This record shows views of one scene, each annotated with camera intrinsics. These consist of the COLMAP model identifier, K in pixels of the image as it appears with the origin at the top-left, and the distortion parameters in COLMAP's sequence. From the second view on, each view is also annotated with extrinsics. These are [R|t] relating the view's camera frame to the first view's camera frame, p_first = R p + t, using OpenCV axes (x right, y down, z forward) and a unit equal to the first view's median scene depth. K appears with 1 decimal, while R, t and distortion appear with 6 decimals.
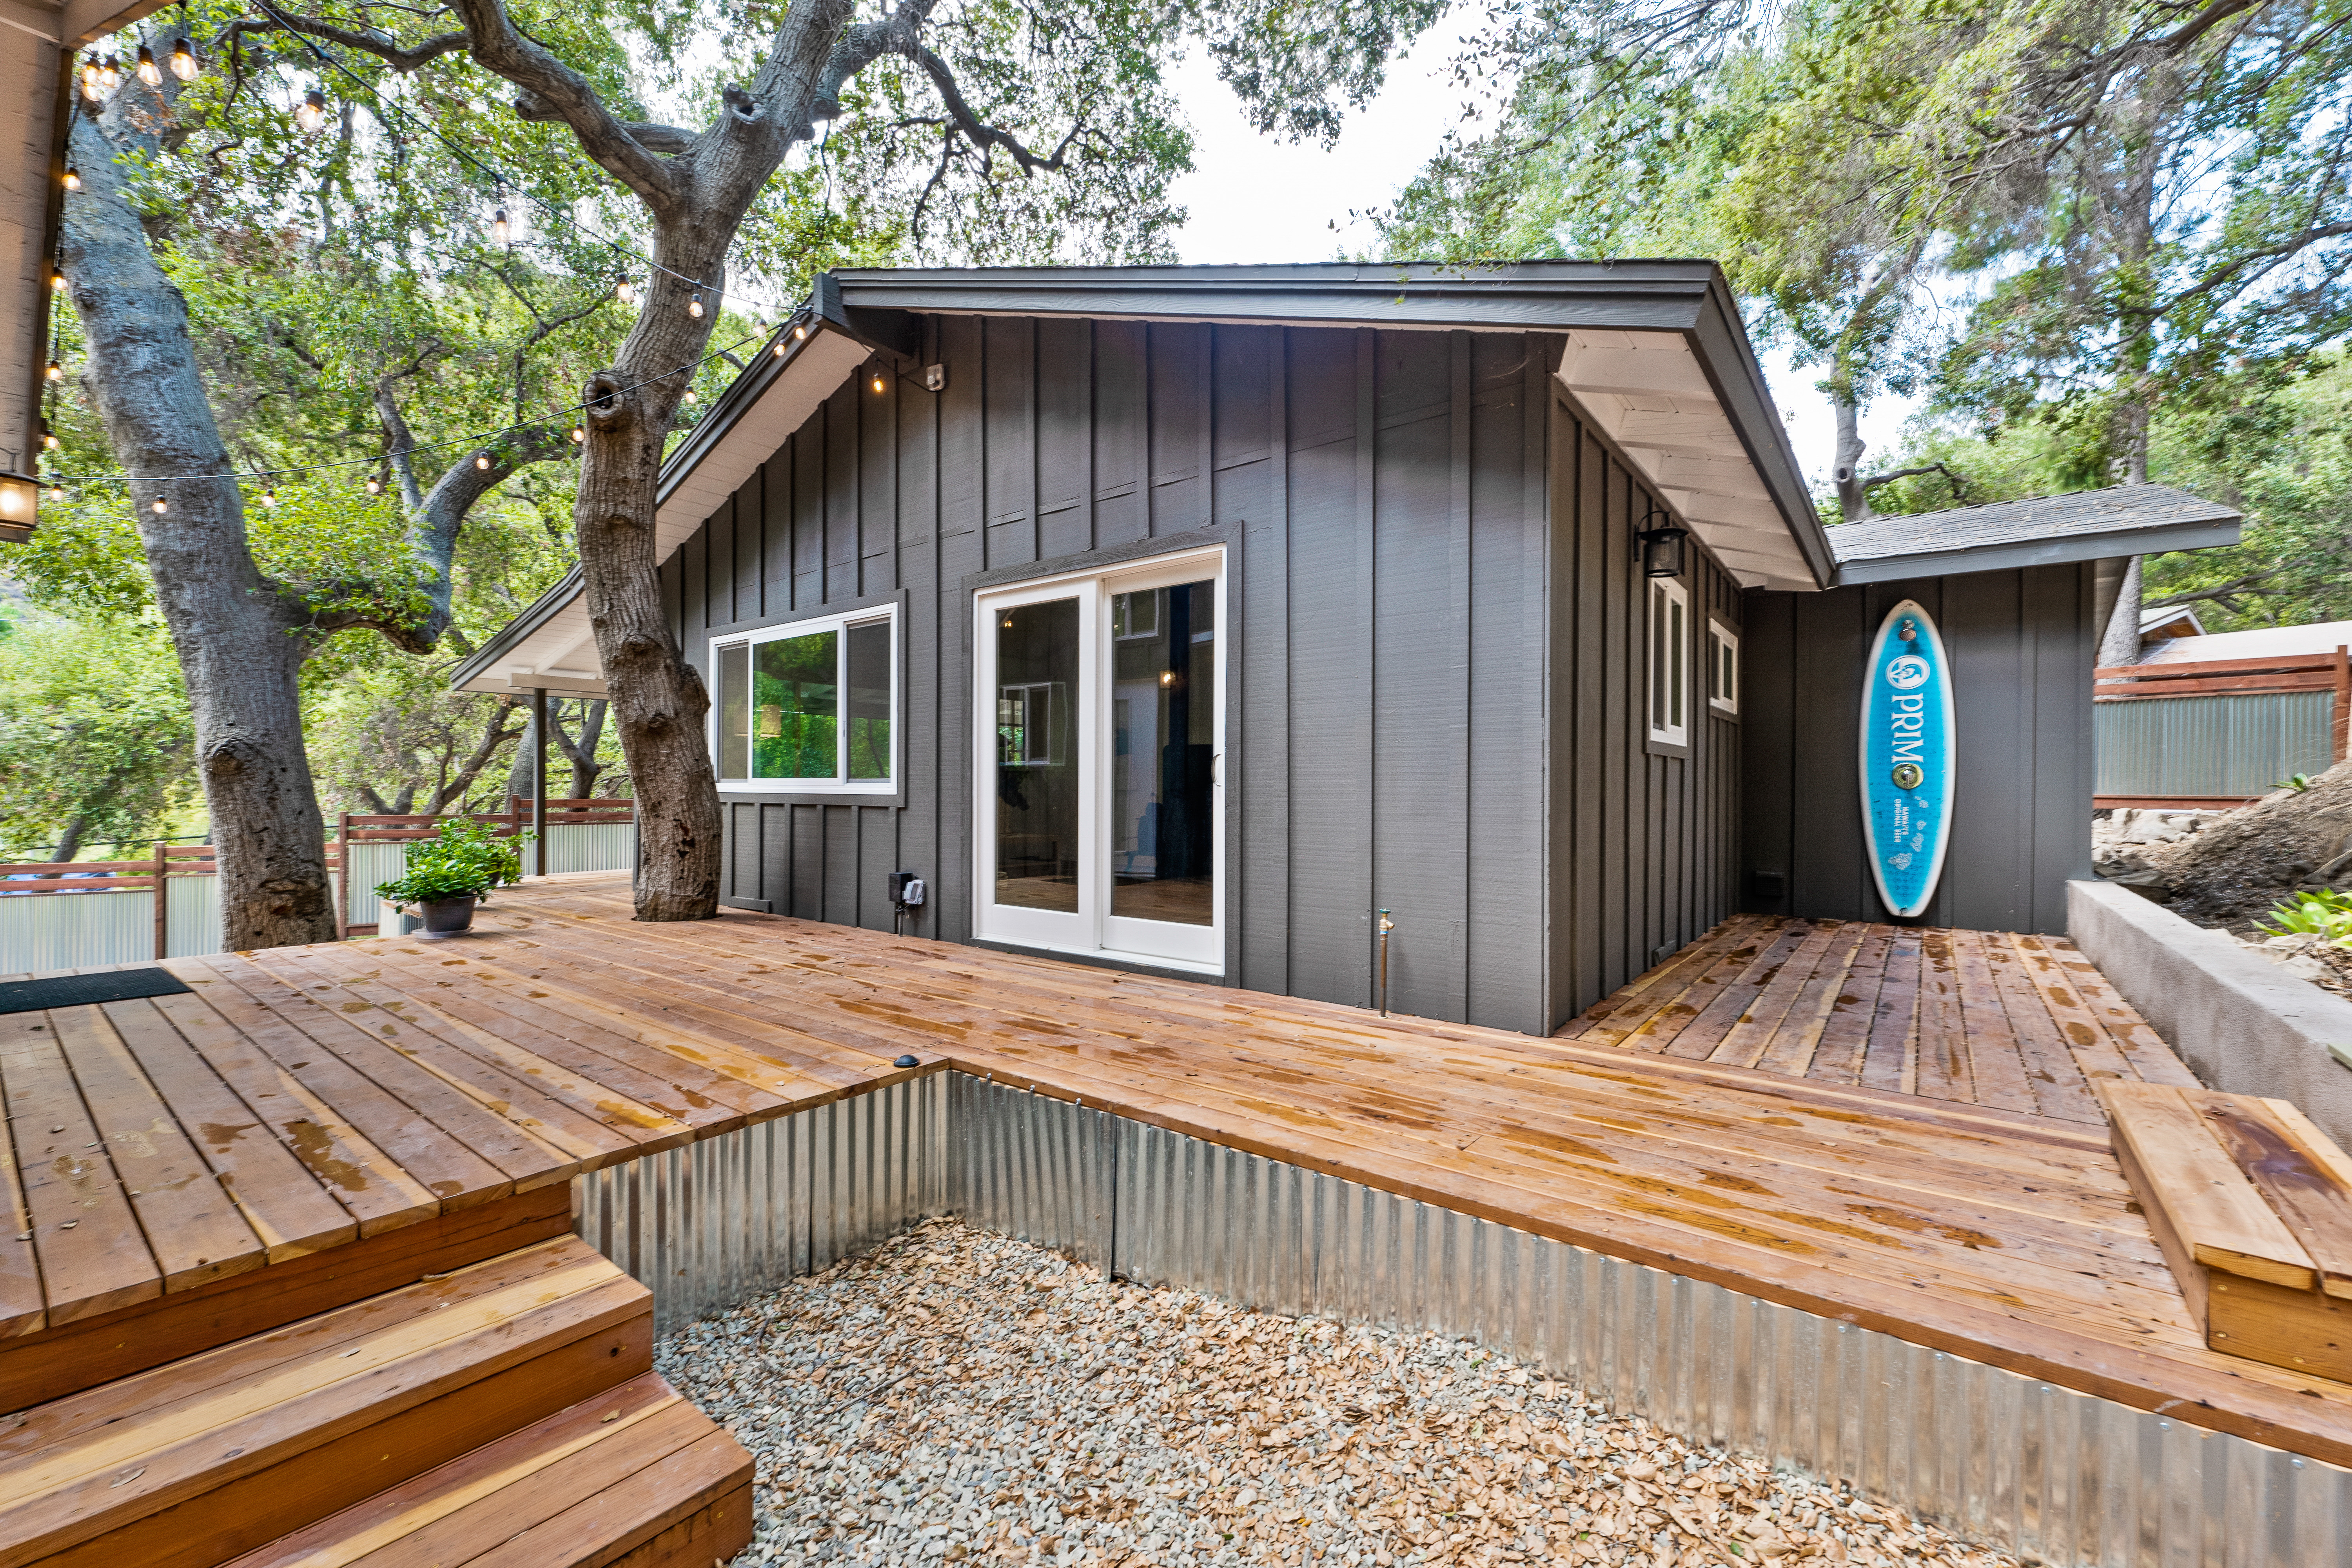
lens RADIAL K [[957.1, 0, 1174.1], [0, 957.1, 792.2], [0, 0, 1]] dist [0.001515, 0.000228]
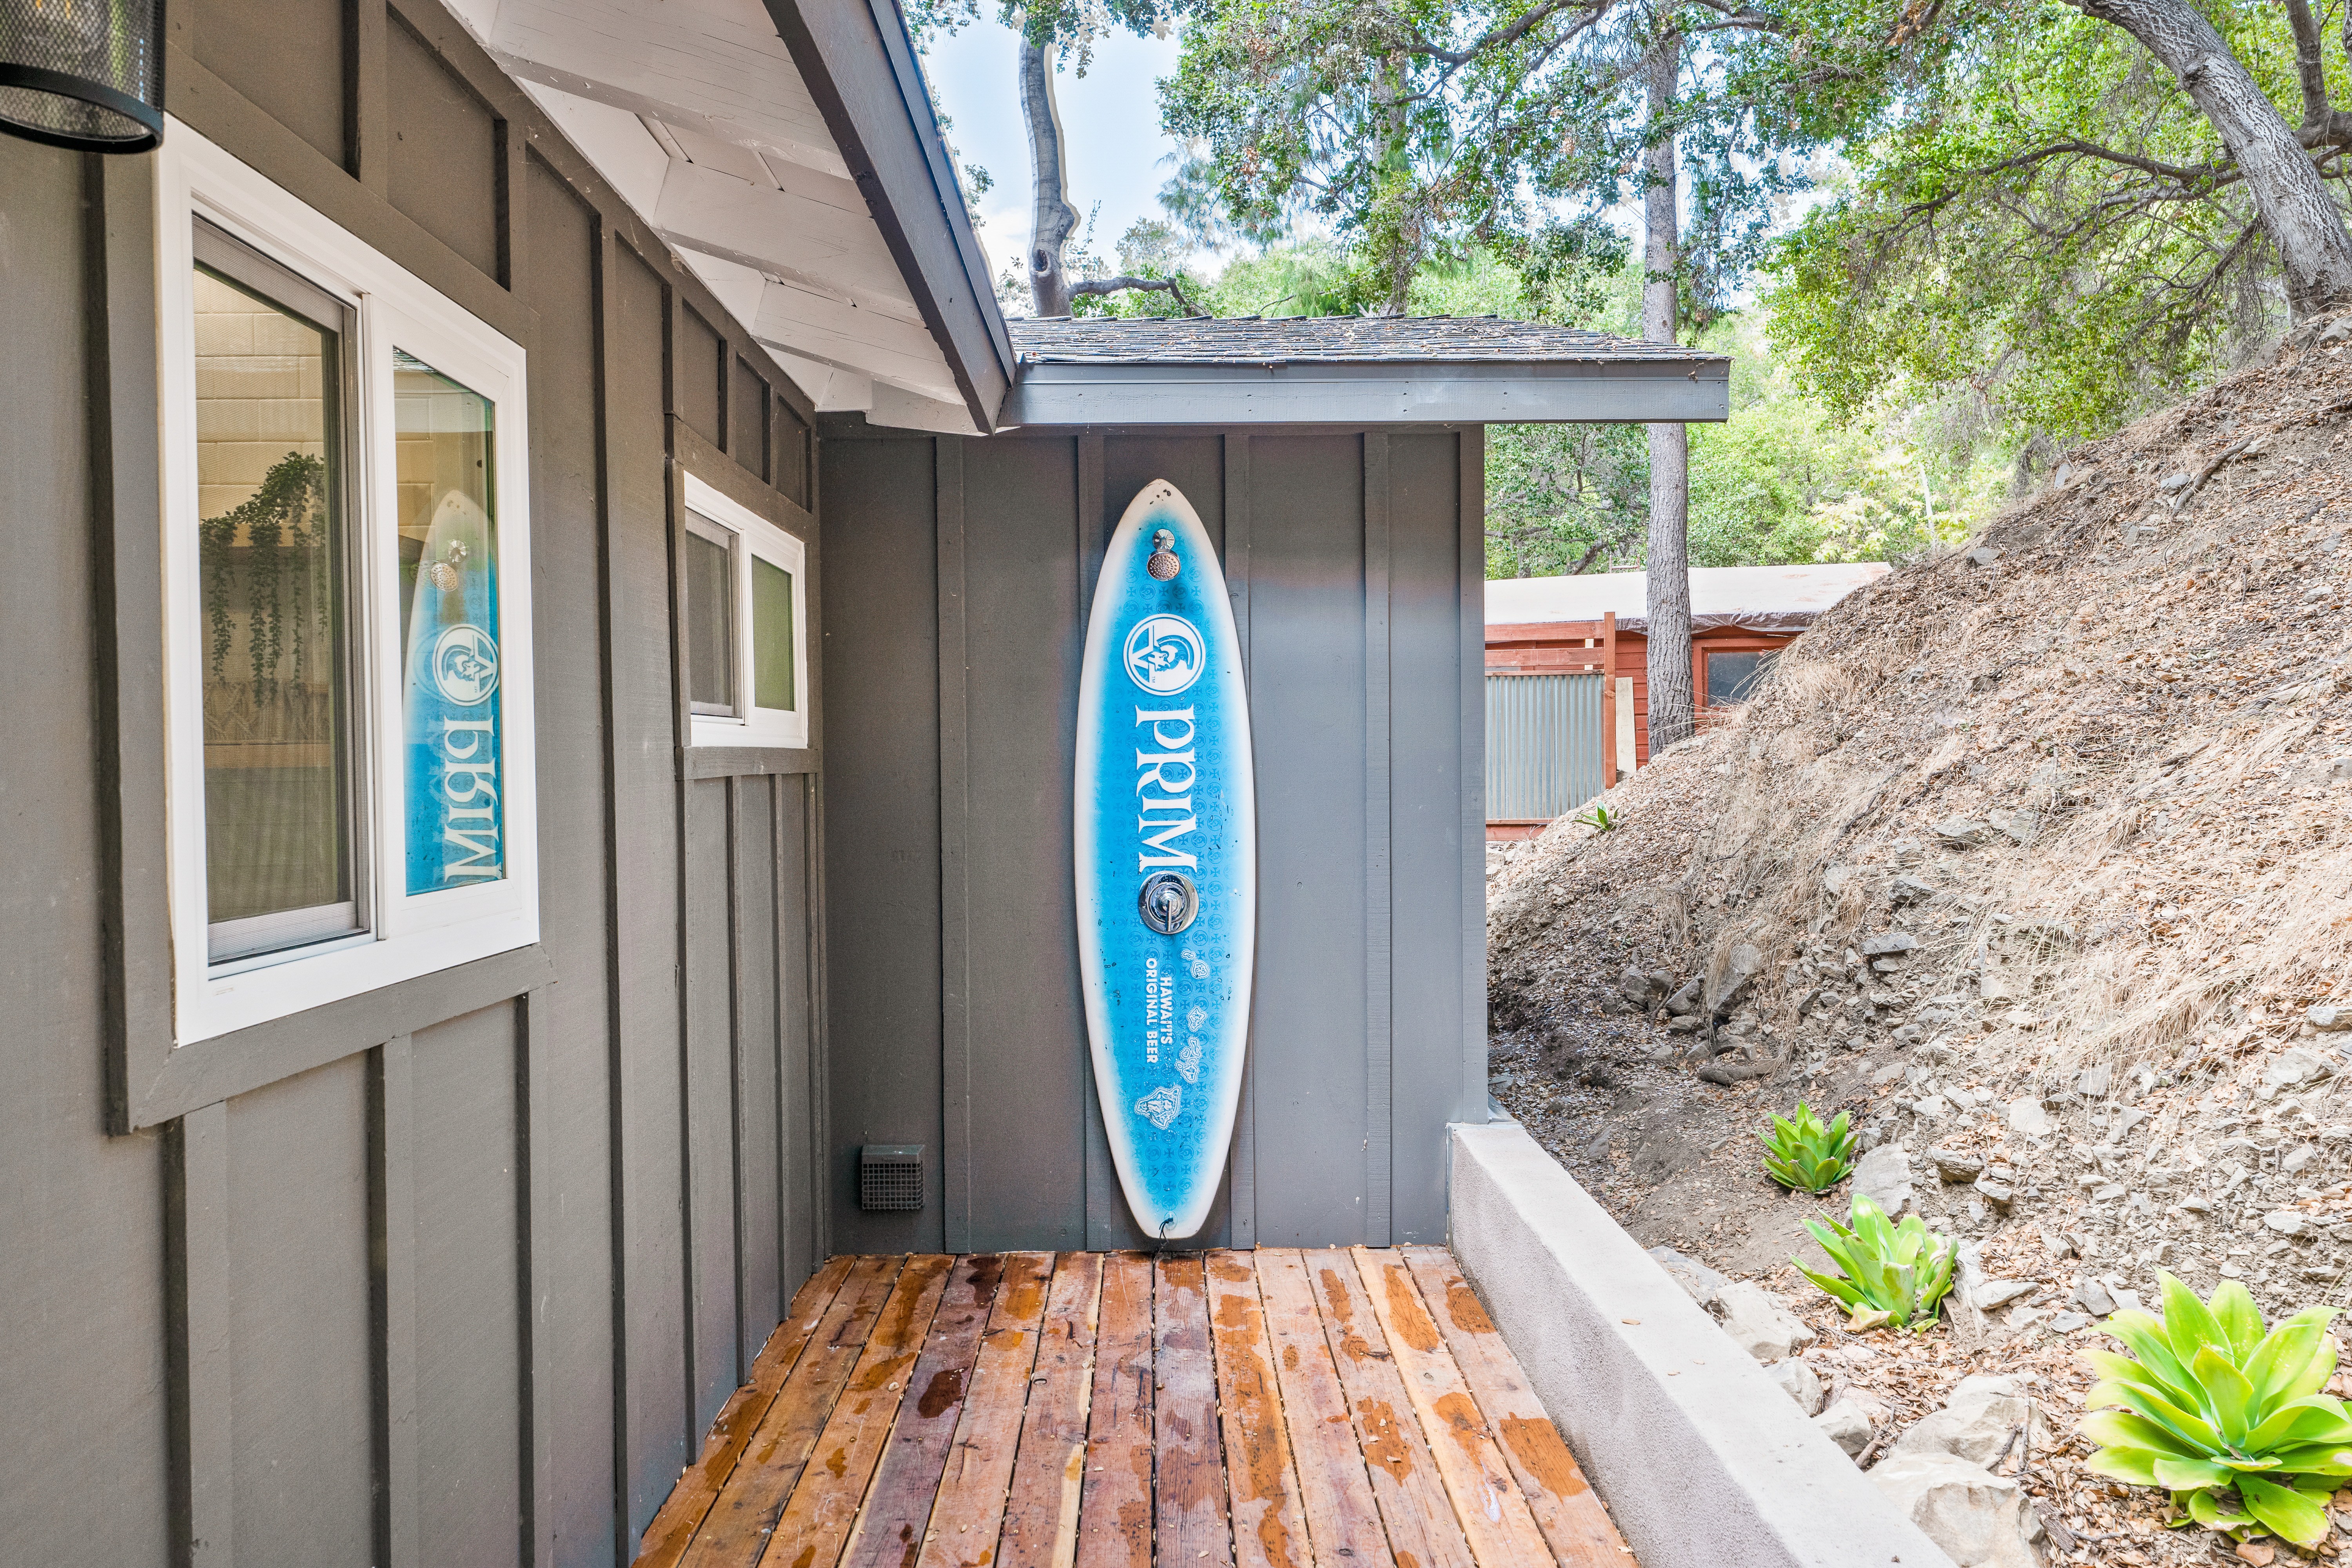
lens RADIAL K [[1564.7, 0, 1181.1], [0, 1564.7, 792.2], [0, 0, 1]] dist [0.006388, -0.003174]
pose [[0.773040, -0.028191, 0.633730, 0.362442], [0.017160, 0.999576, 0.023533, -0.087419], [-0.634125, -0.007317, 0.773196, 0.502936]]
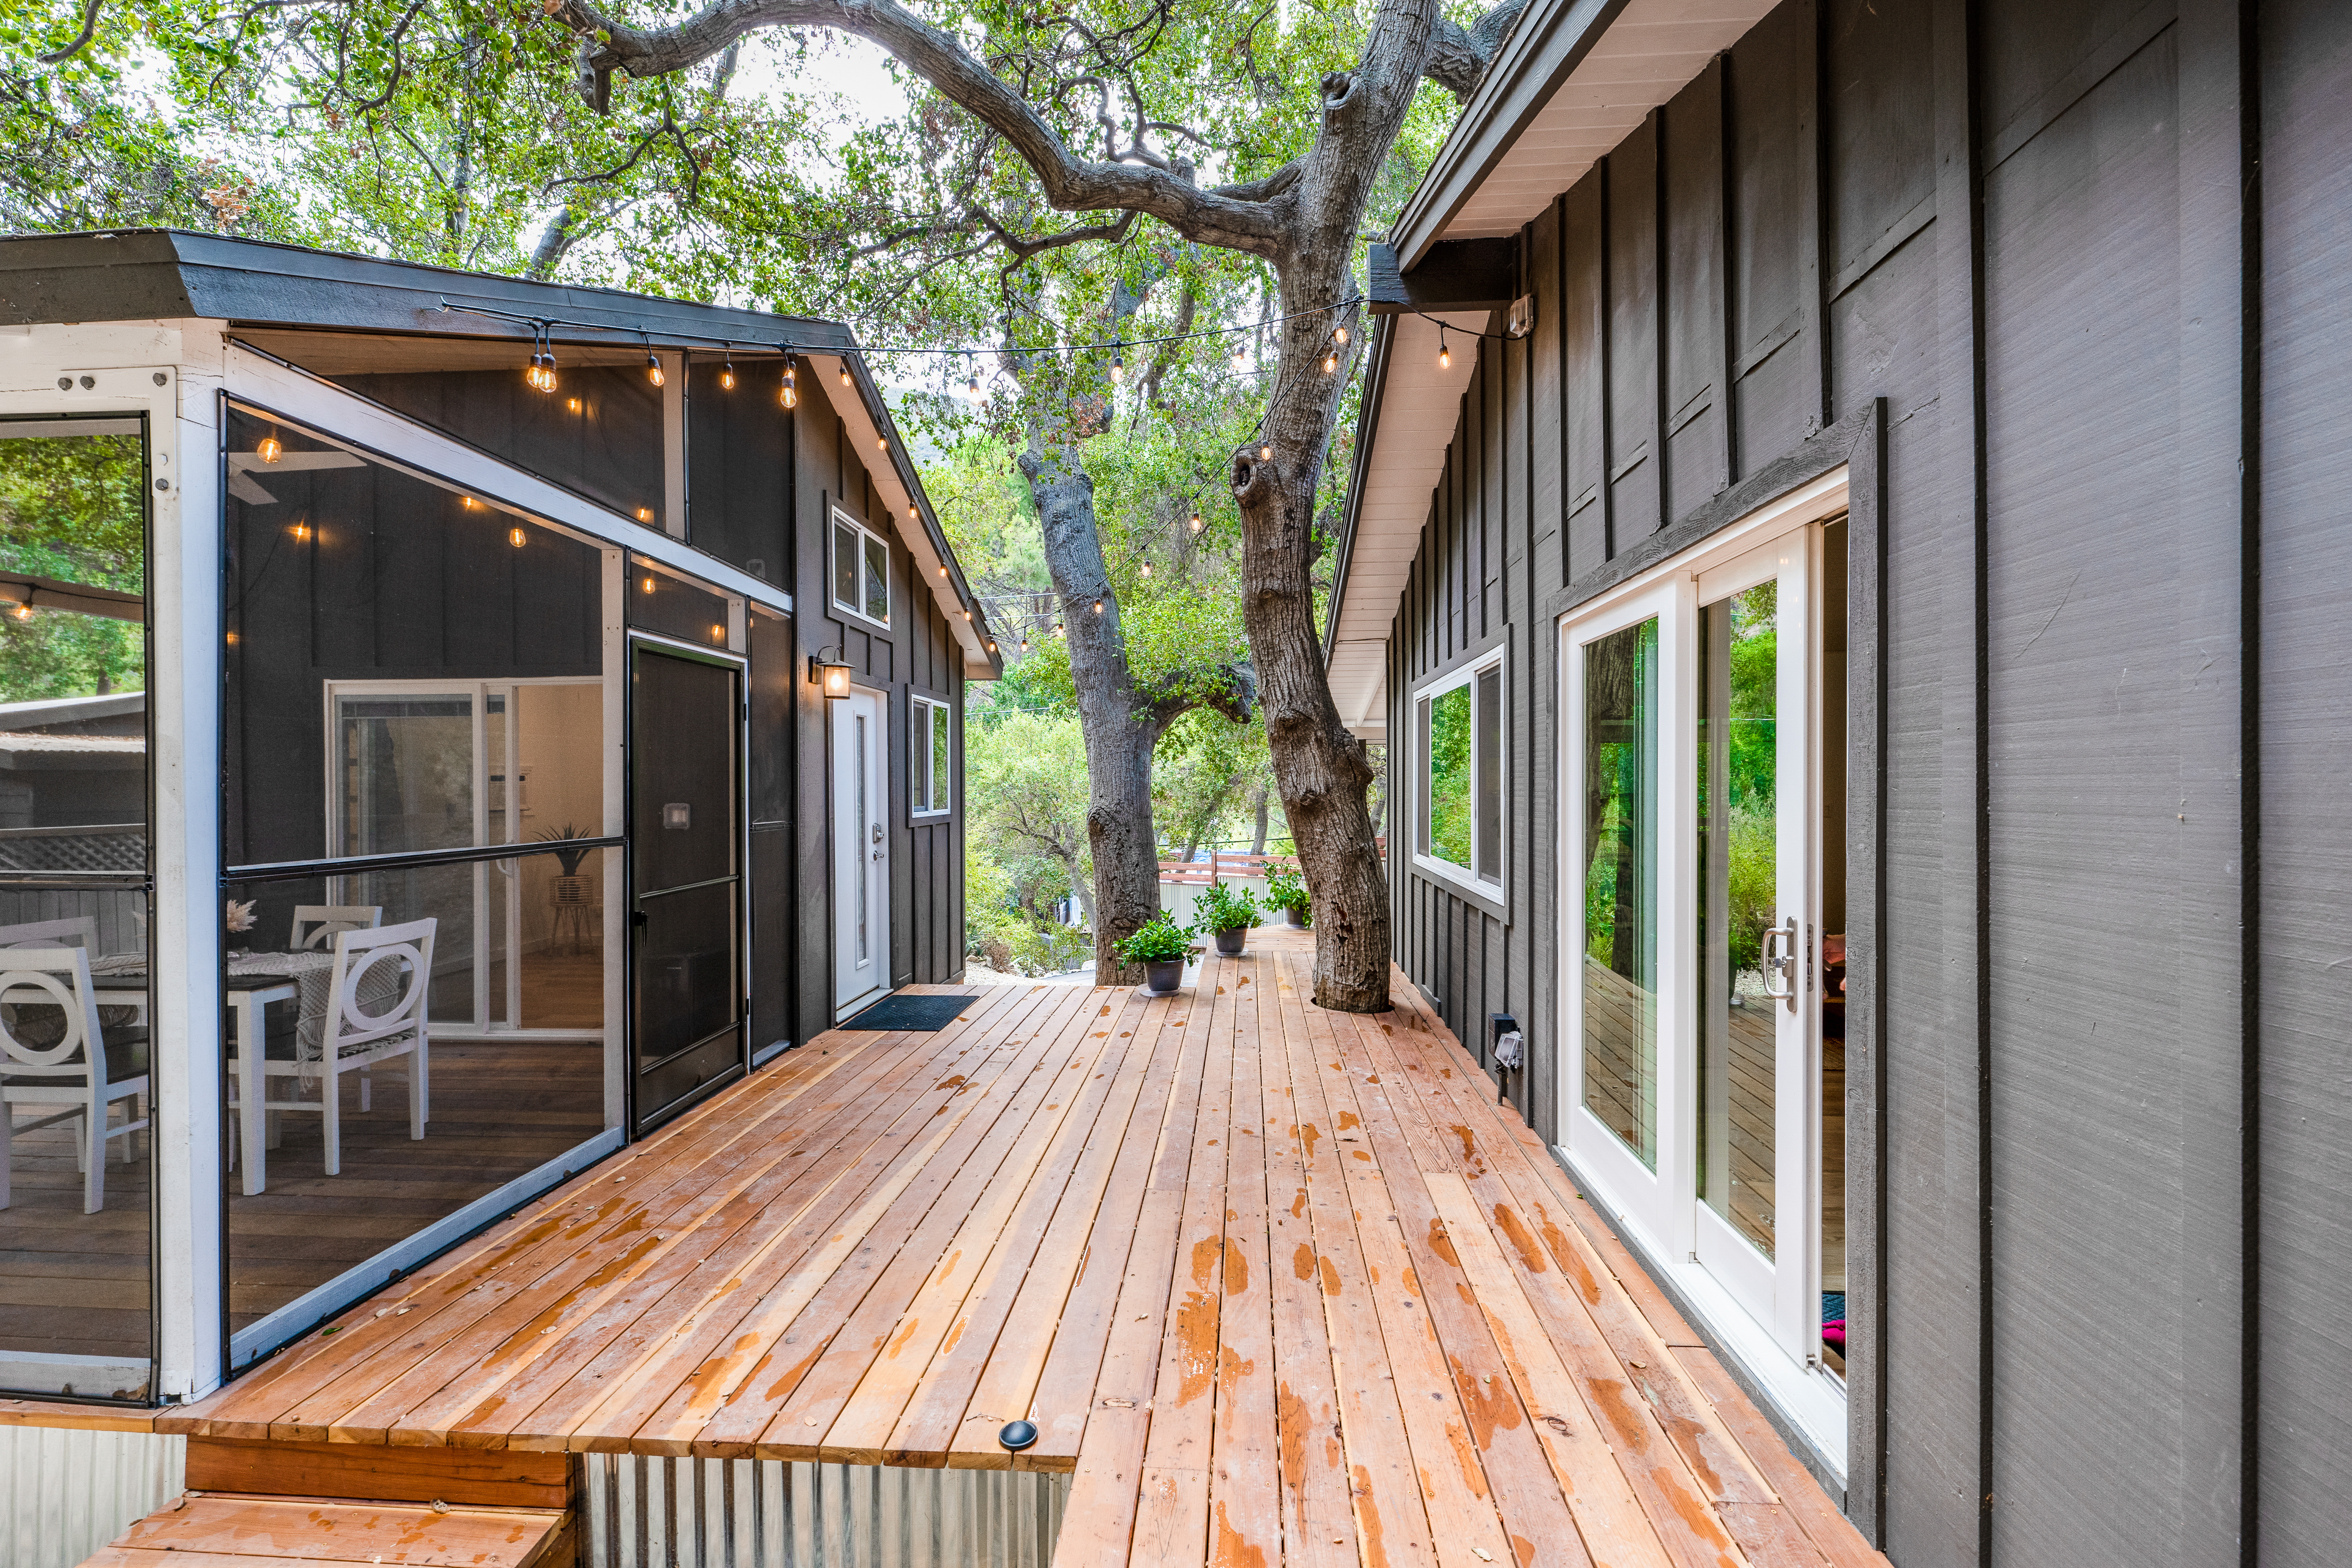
lens RADIAL K [[957.1, 0, 1179.5], [0, 957.1, 792.0], [0, 0, 1]] dist [0.001515, 0.000228]
pose [[0.560230, 0.000955, -0.828337, 0.175108], [0.002746, 0.999992, 0.003010, -0.086716], [0.828333, -0.003961, 0.560223, 0.382844]]
